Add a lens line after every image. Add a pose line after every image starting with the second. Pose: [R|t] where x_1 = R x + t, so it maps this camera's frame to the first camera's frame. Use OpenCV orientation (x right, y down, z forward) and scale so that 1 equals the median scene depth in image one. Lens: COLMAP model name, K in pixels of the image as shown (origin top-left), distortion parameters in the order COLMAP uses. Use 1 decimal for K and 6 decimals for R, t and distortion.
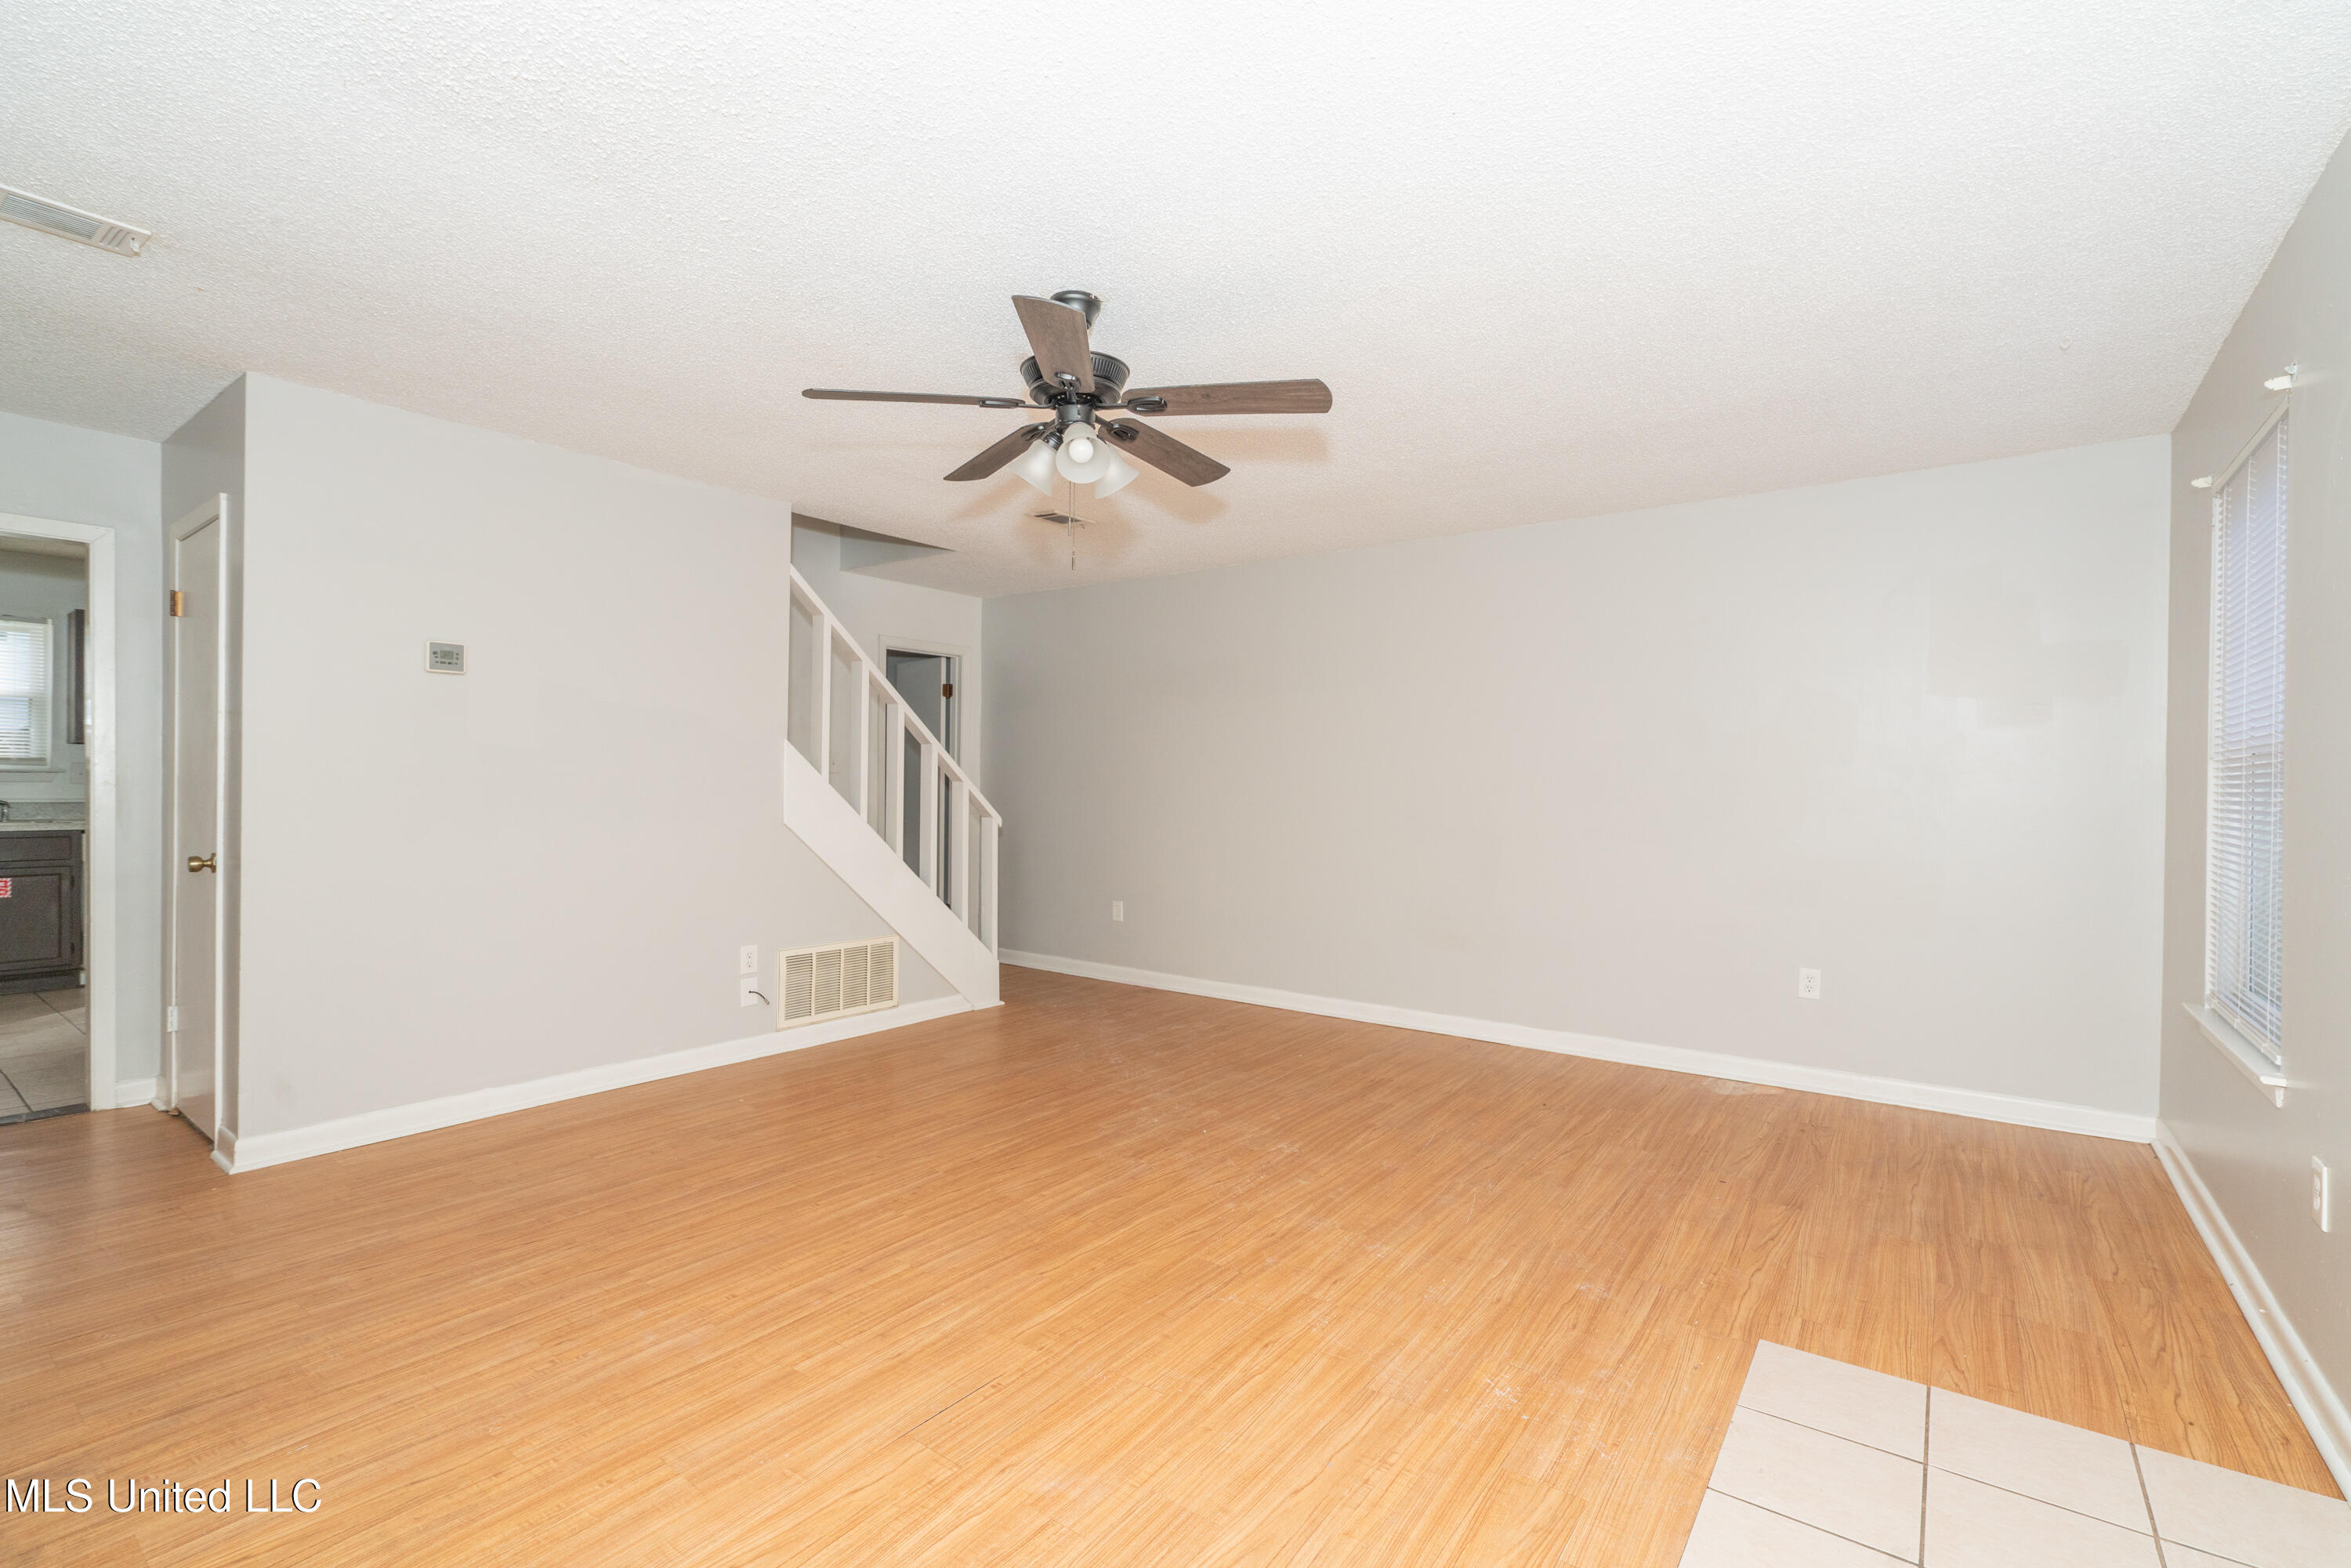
lens RADIAL K [[1053.5, 0, 1175.2], [0, 1053.5, 787.1], [0, 0, 1]] dist [-0.000971, -0.000089]
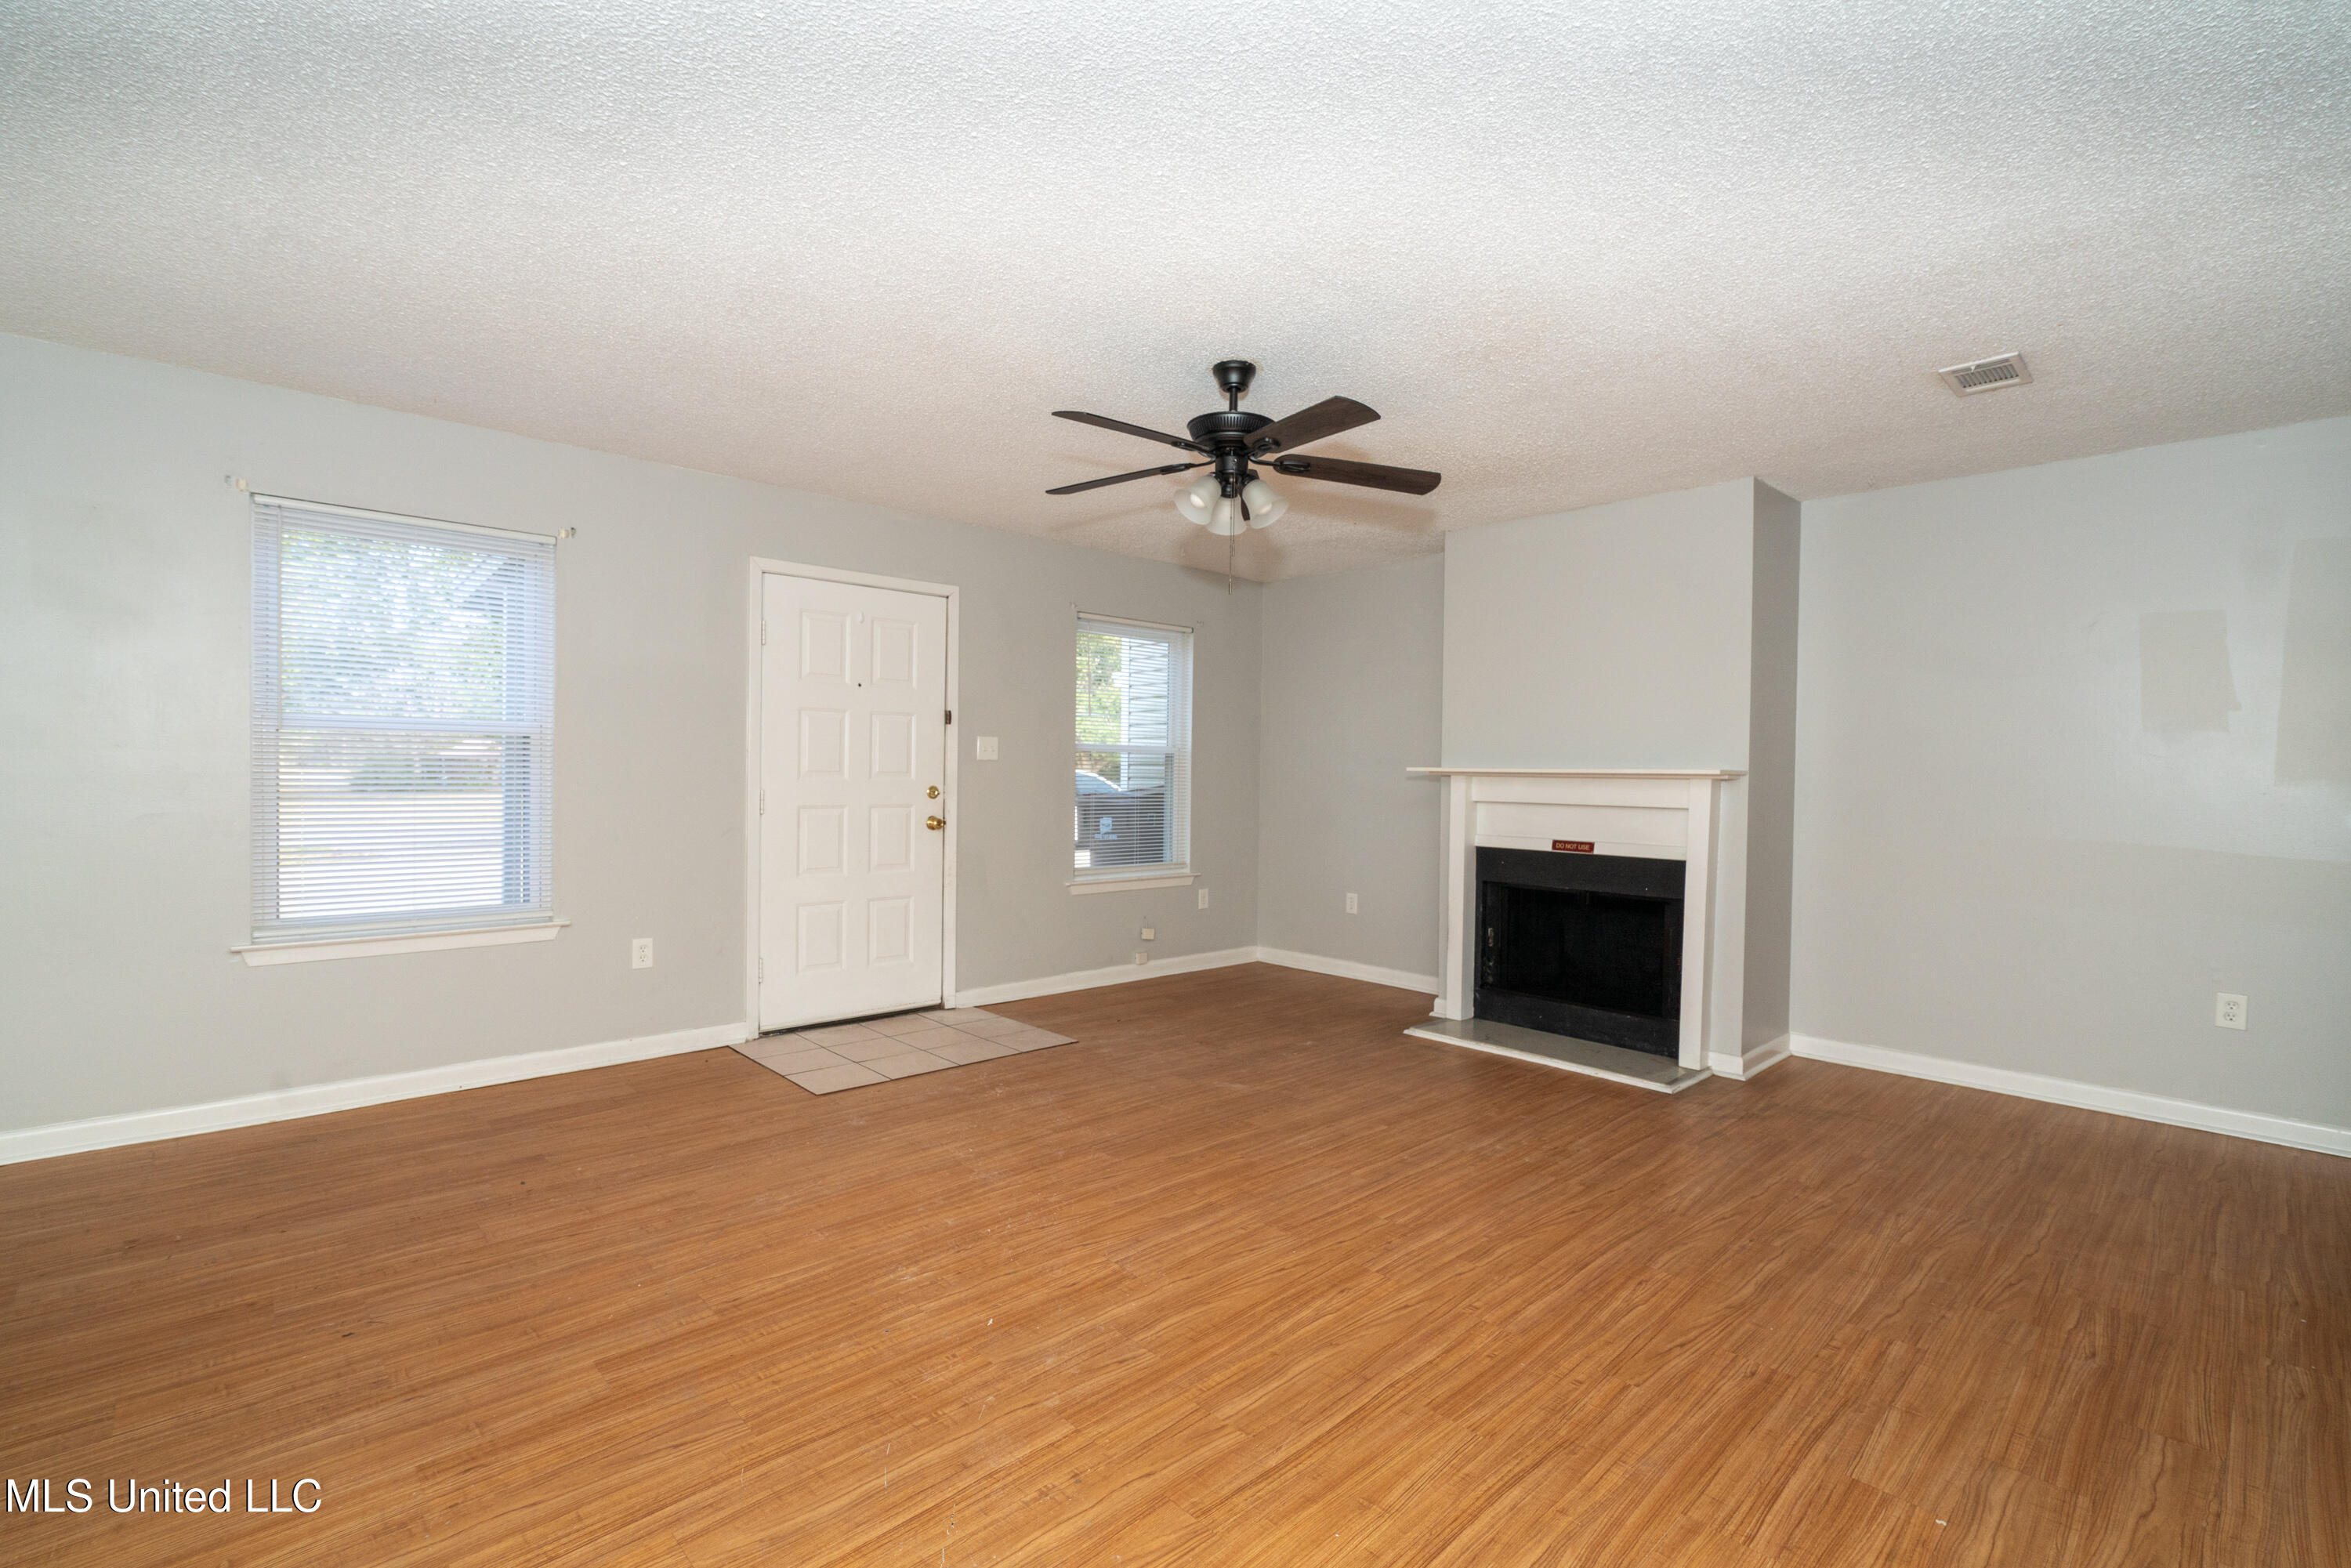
lens RADIAL K [[1053.5, 0, 1175.1], [0, 1053.5, 782.6], [0, 0, 1]] dist [-0.000971, -0.000089]
pose [[-0.983872, -0.024221, 0.177224, -0.221273], [-0.022214, 0.999665, 0.013296, -0.007662], [-0.177487, 0.009145, -0.984081, 1.917537]]
